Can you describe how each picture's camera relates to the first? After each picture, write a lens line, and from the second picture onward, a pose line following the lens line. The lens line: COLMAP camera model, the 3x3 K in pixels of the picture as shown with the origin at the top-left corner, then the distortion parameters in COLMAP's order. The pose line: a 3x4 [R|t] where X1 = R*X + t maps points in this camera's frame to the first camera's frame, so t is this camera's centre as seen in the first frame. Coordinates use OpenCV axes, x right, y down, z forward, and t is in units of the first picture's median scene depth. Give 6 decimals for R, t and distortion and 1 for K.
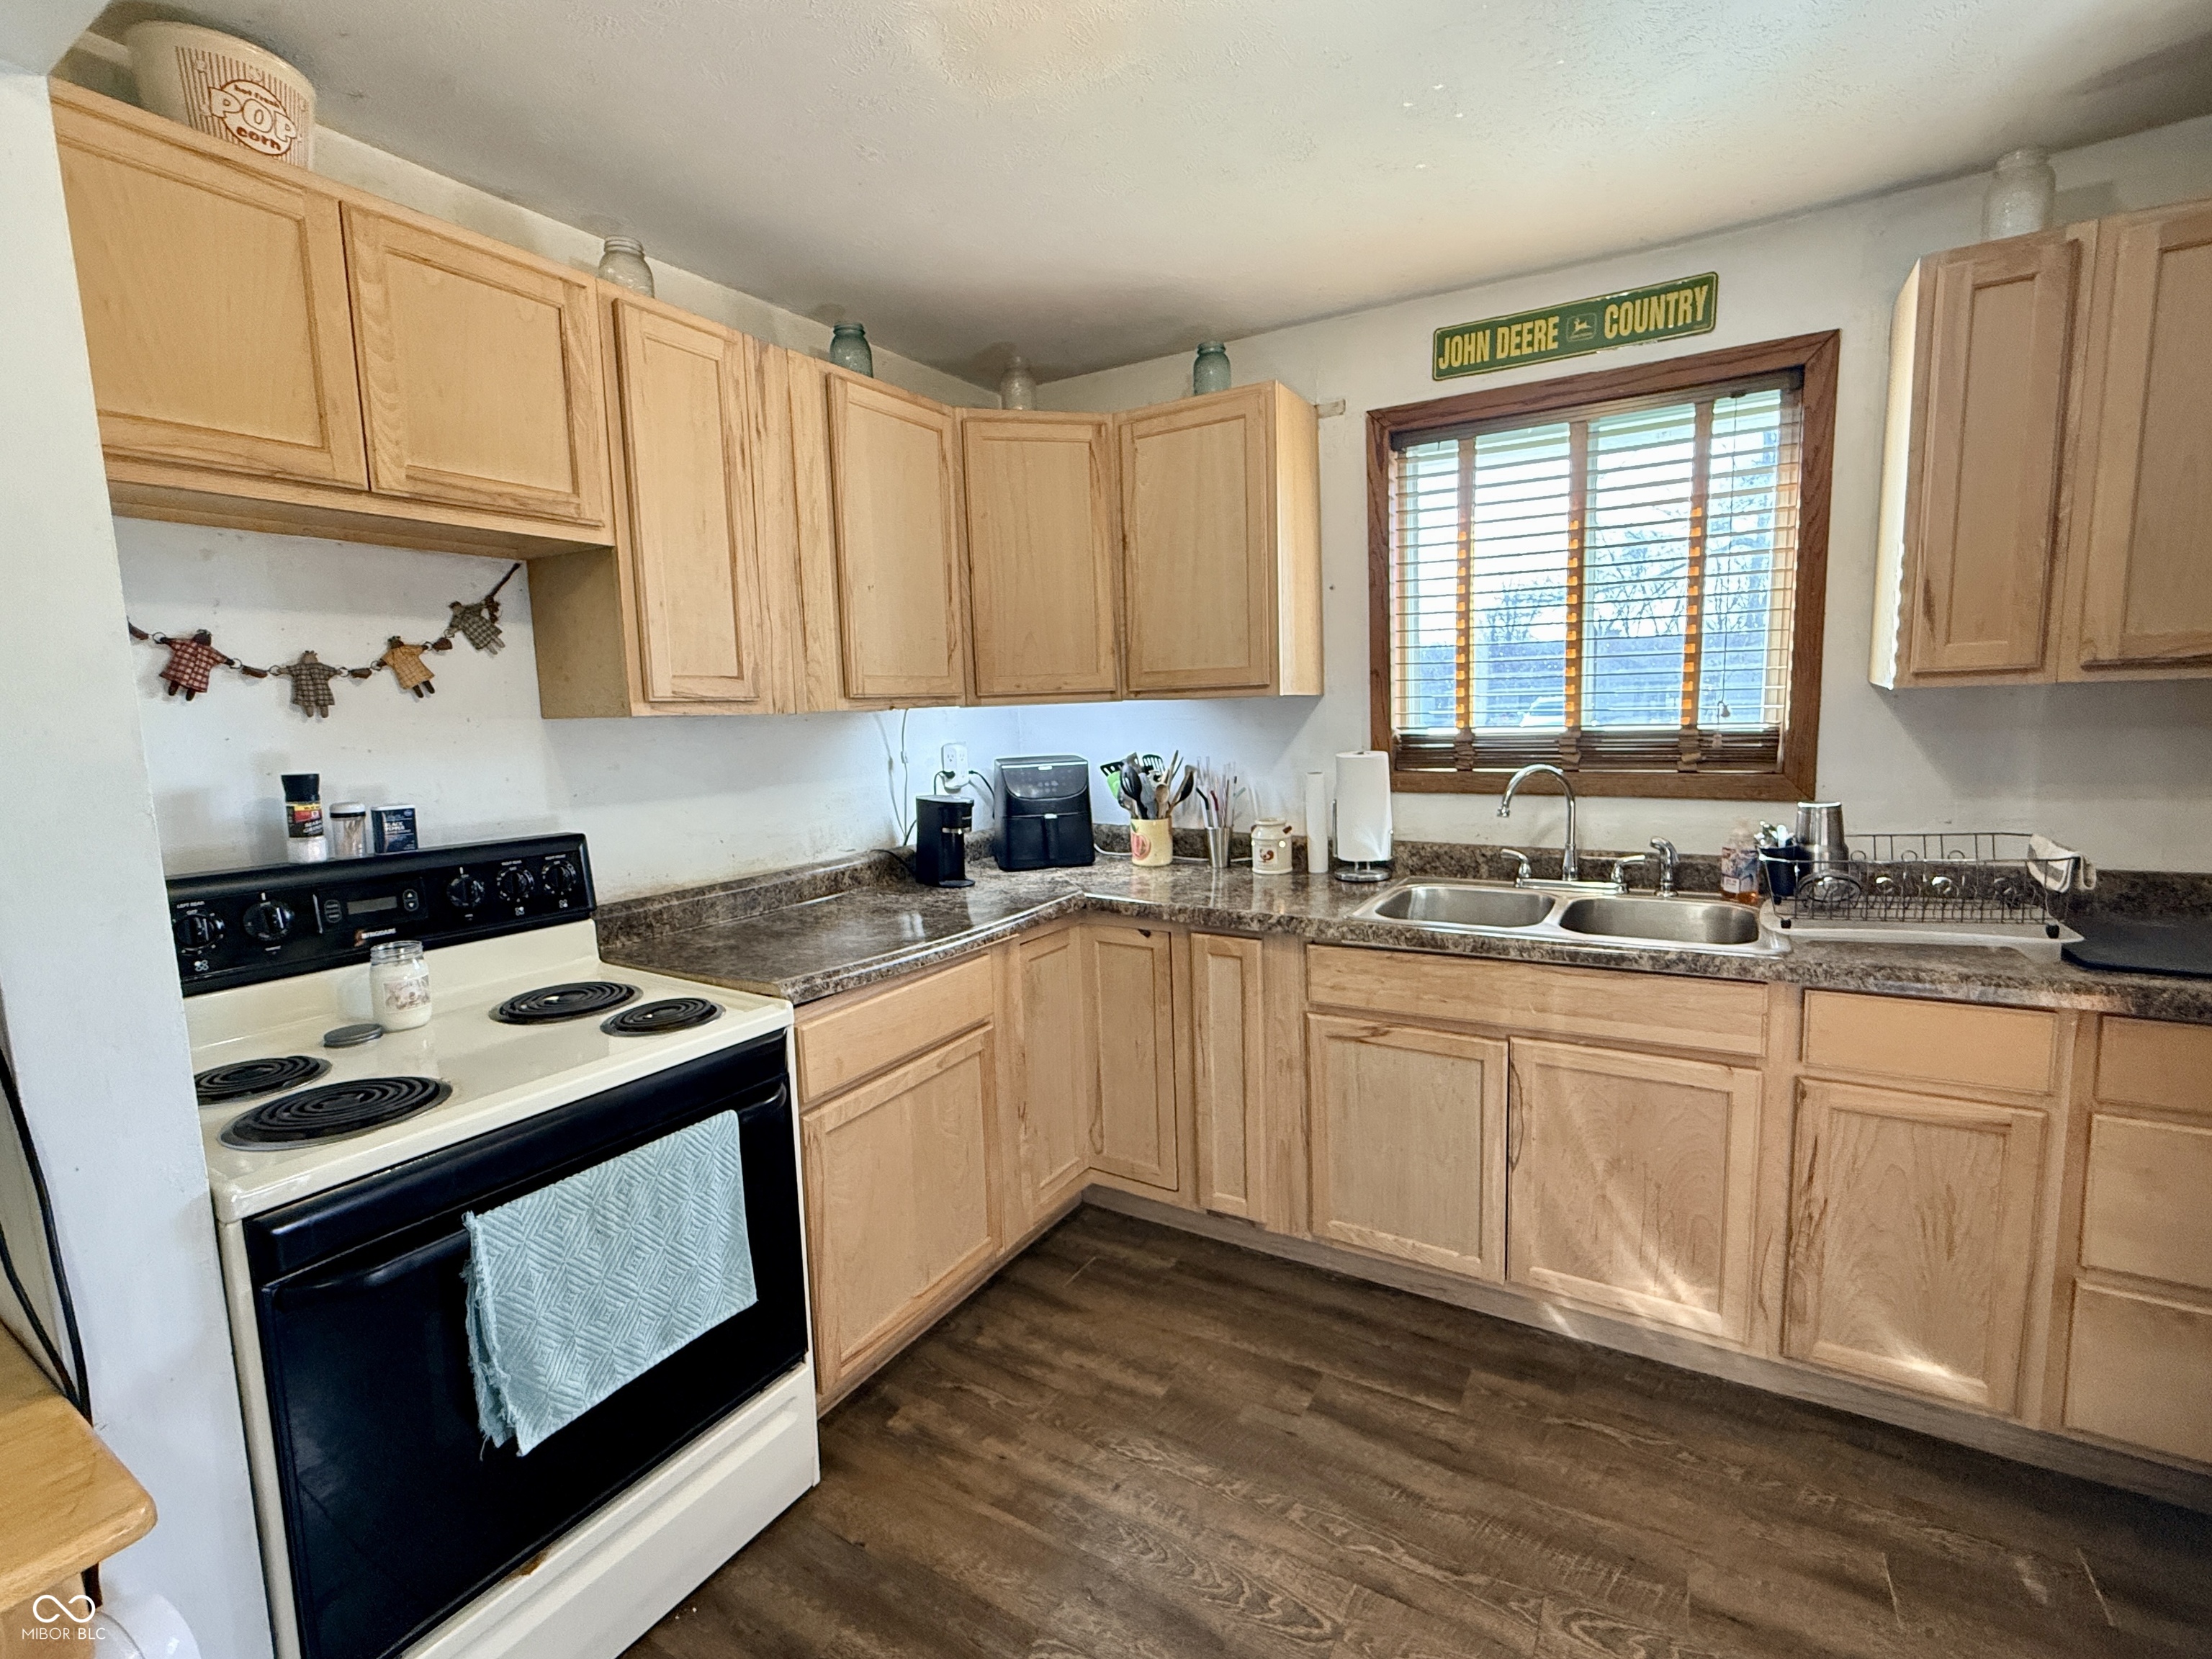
lens RADIAL K [[990.4, 0, 1100.1], [0, 990.4, 829.2], [0, 0, 1]] dist [0.001607, -0.000077]
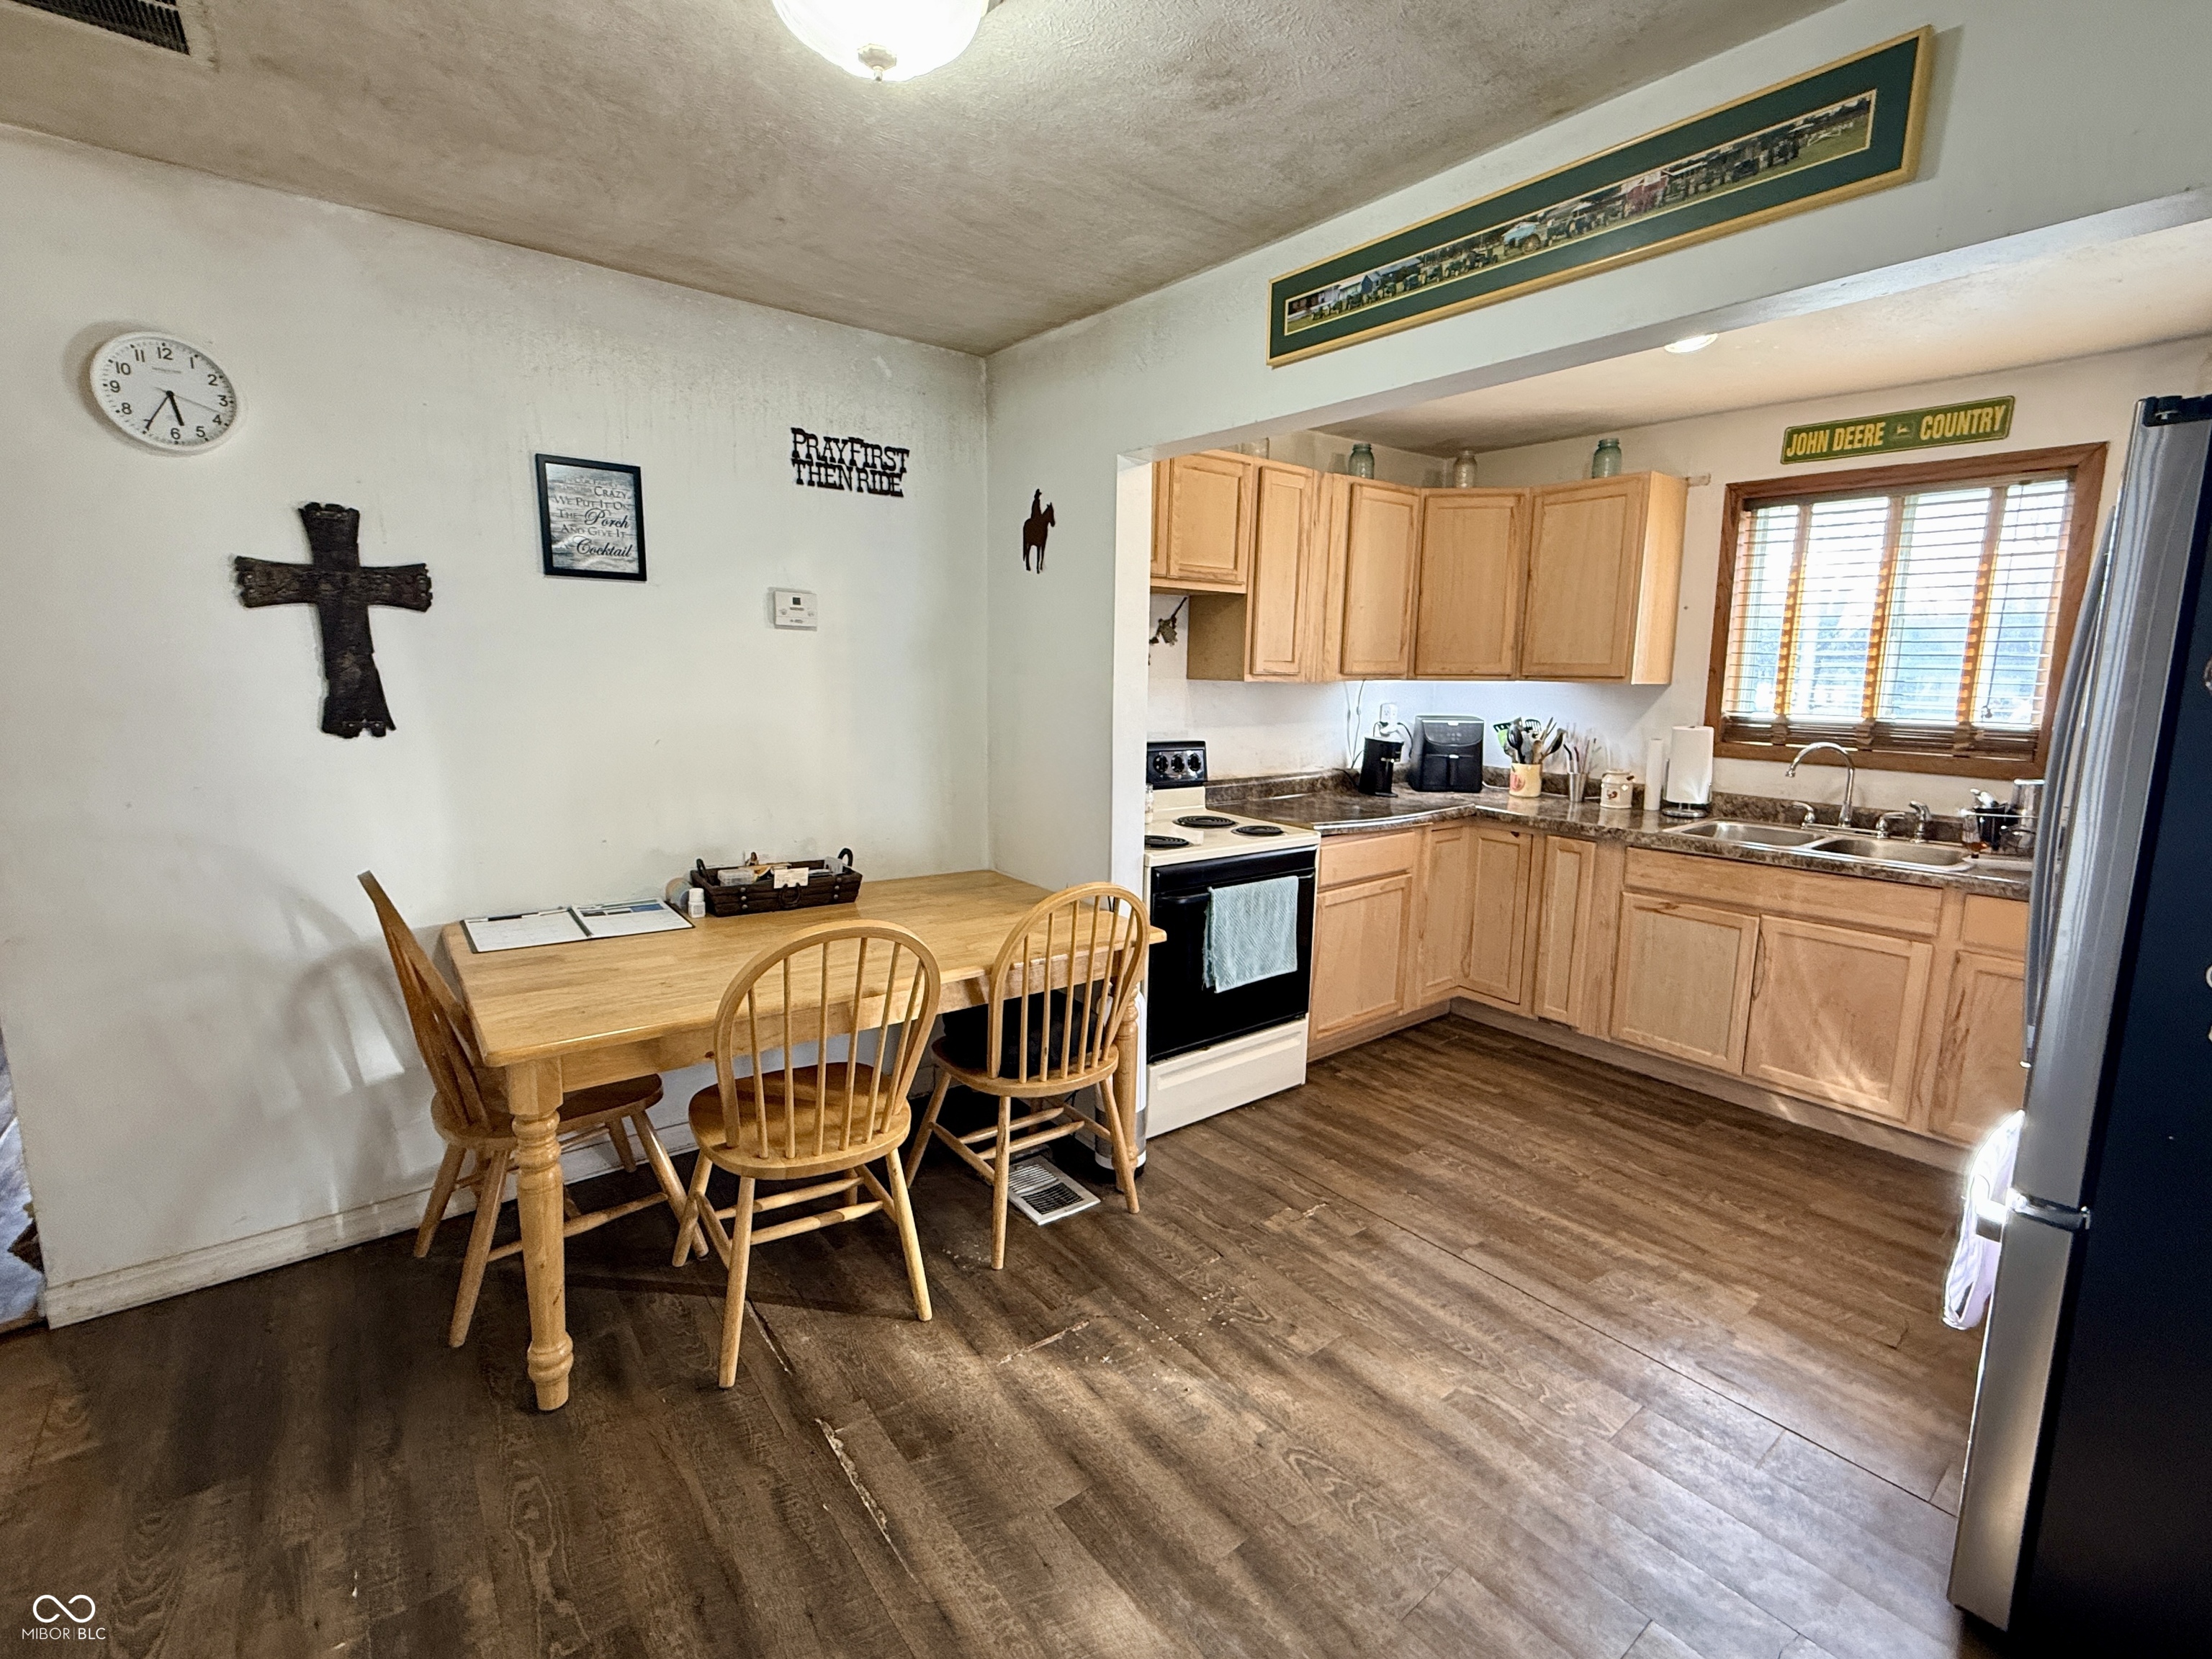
lens RADIAL K [[990.4, 0, 1100.1], [0, 990.4, 829.2], [0, 0, 1]] dist [0.001607, -0.000077]
pose [[0.934943, 0.101406, -0.339999, -0.036406], [-0.085512, 0.994440, 0.061449, 0.058989], [0.344340, -0.028378, 0.938416, -0.692302]]
